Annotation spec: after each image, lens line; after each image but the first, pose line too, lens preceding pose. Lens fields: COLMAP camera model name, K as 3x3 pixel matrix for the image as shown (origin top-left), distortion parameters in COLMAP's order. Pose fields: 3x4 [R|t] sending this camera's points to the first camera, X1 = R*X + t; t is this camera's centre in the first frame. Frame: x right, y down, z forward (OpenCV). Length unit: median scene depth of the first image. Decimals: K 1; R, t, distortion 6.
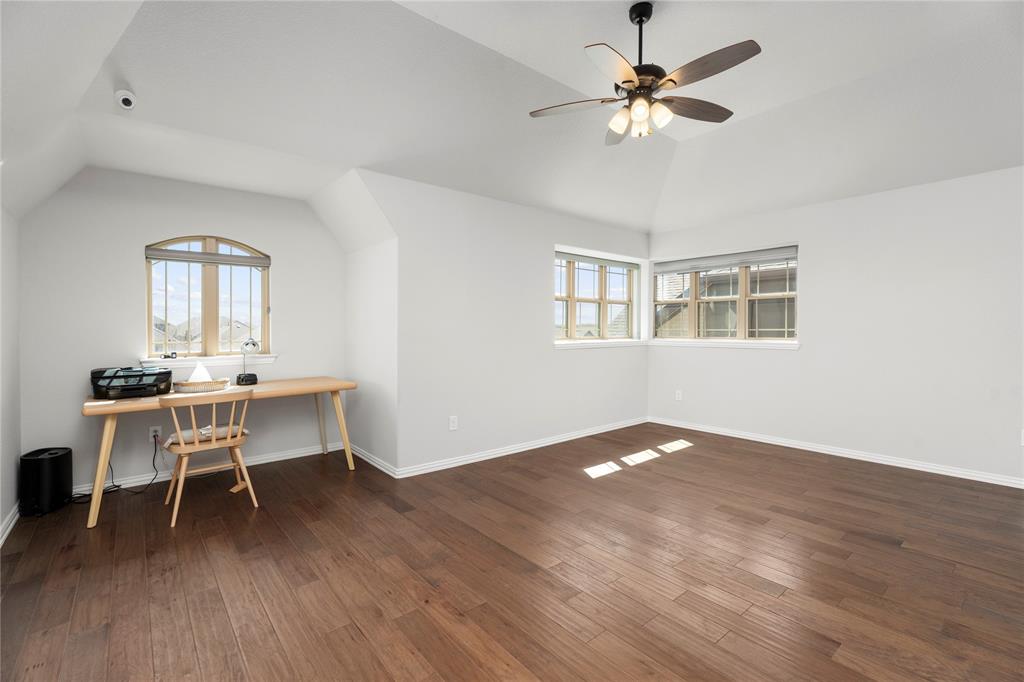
lens RADIAL K [[454.2, 0, 508.5], [0, 454.2, 340.9], [0, 0, 1]] dist [0.001819, 0.000029]
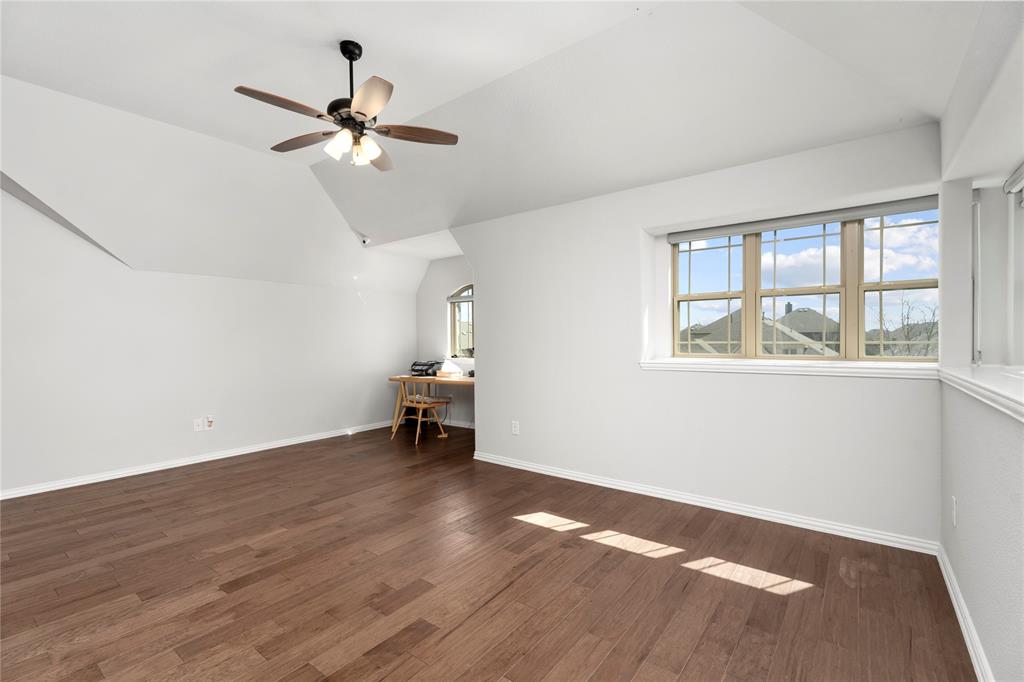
lens RADIAL K [[456.6, 0, 511.0], [0, 456.6, 347.7], [0, 0, 1]] dist [-0.002336, -0.000379]
pose [[0.219279, 0.017113, -0.975512, 0.946234], [-0.020897, 0.999699, 0.012840, -0.025017], [0.975438, 0.017570, 0.219571, 0.747352]]
